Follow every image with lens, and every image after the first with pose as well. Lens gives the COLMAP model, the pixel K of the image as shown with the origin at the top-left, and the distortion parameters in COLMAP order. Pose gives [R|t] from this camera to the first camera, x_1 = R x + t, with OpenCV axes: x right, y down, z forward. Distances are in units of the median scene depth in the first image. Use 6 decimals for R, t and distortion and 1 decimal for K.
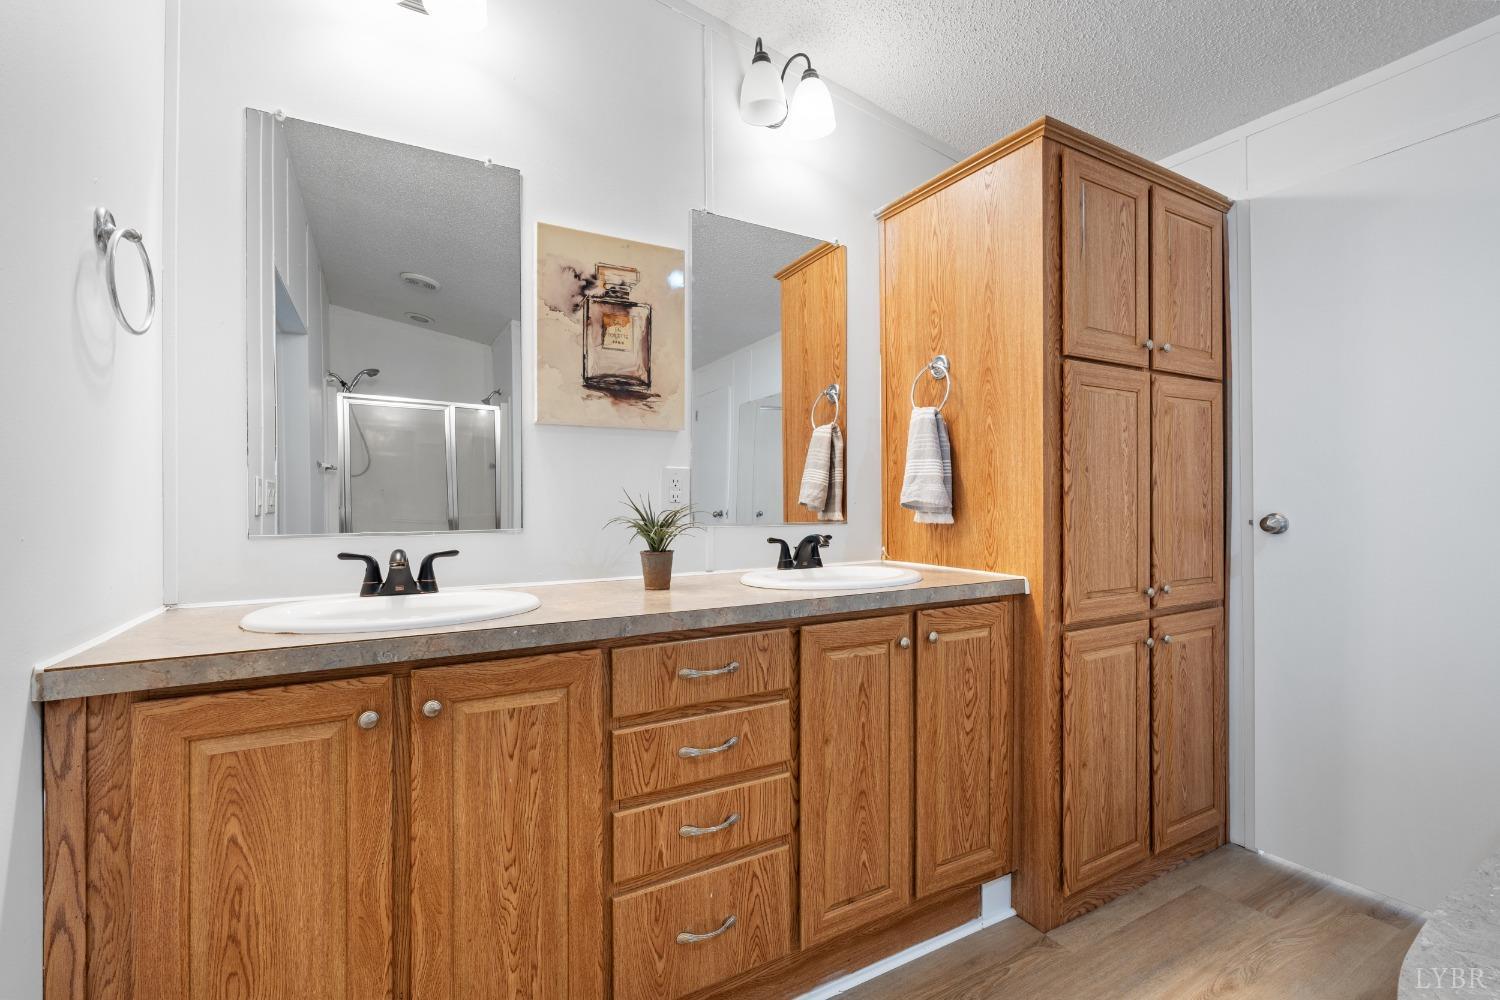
lens RADIAL K [[653.6, 0, 748.9], [0, 653.6, 494.8], [0, 0, 1]] dist [-0.004273, -0.000321]
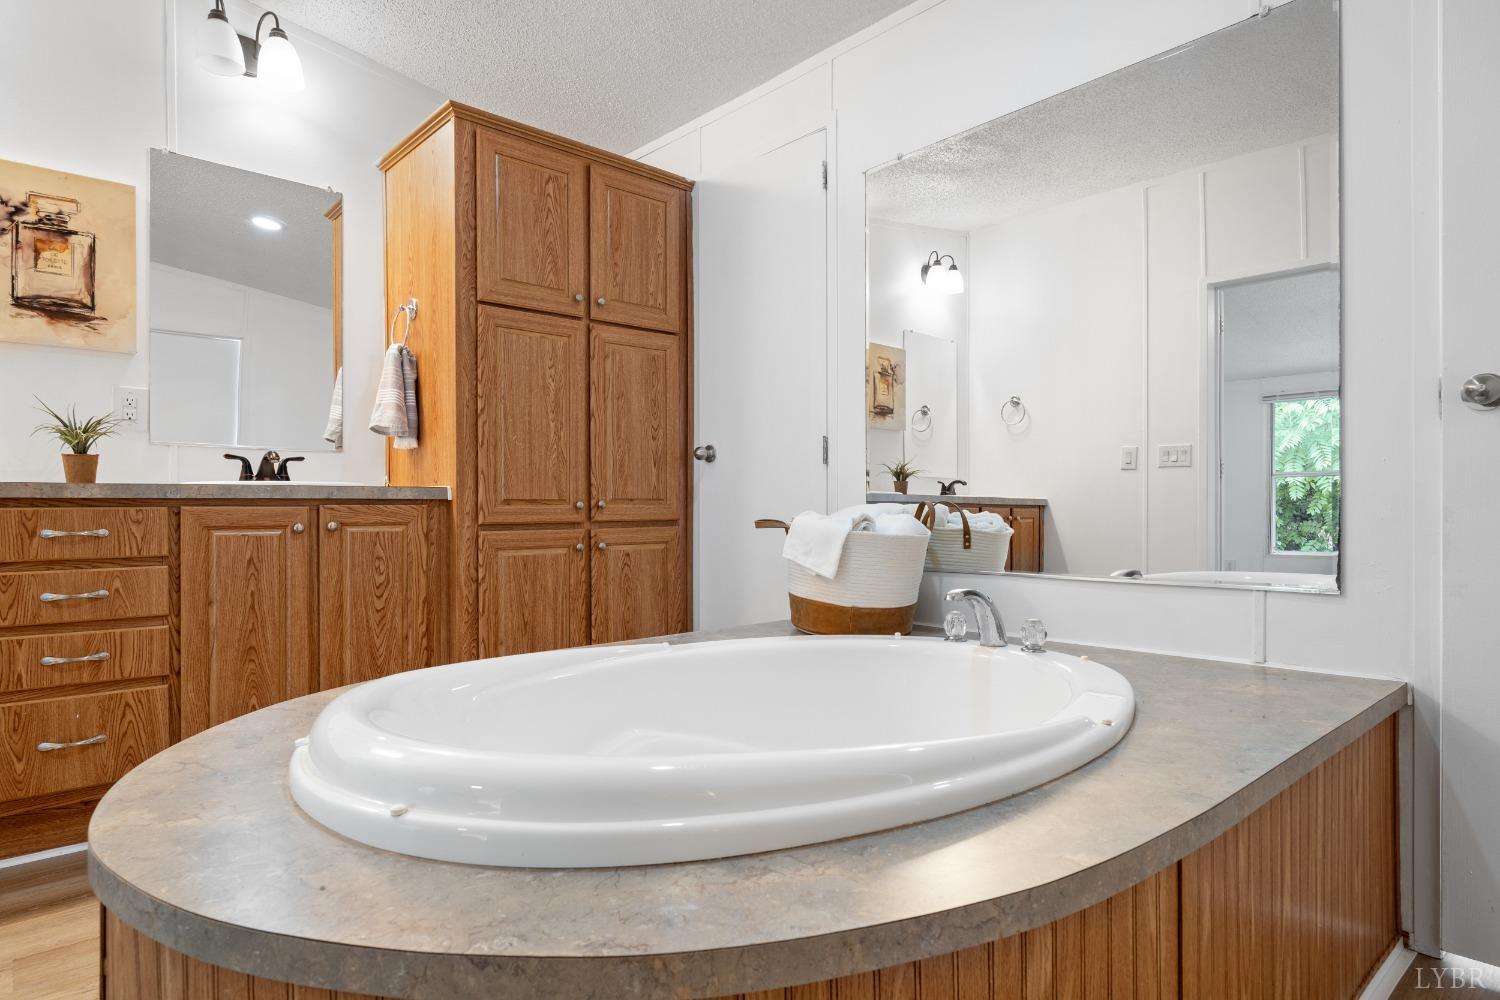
lens RADIAL K [[838.2, 0, 749.1], [0, 838.2, 510.1], [0, 0, 1]] dist [-0.000550, -0.000210]
pose [[0.976934, 0.001736, 0.213532, 0.639284], [-0.004110, 0.999935, 0.010673, 0.152964], [-0.213500, -0.011304, 0.976878, -0.617259]]
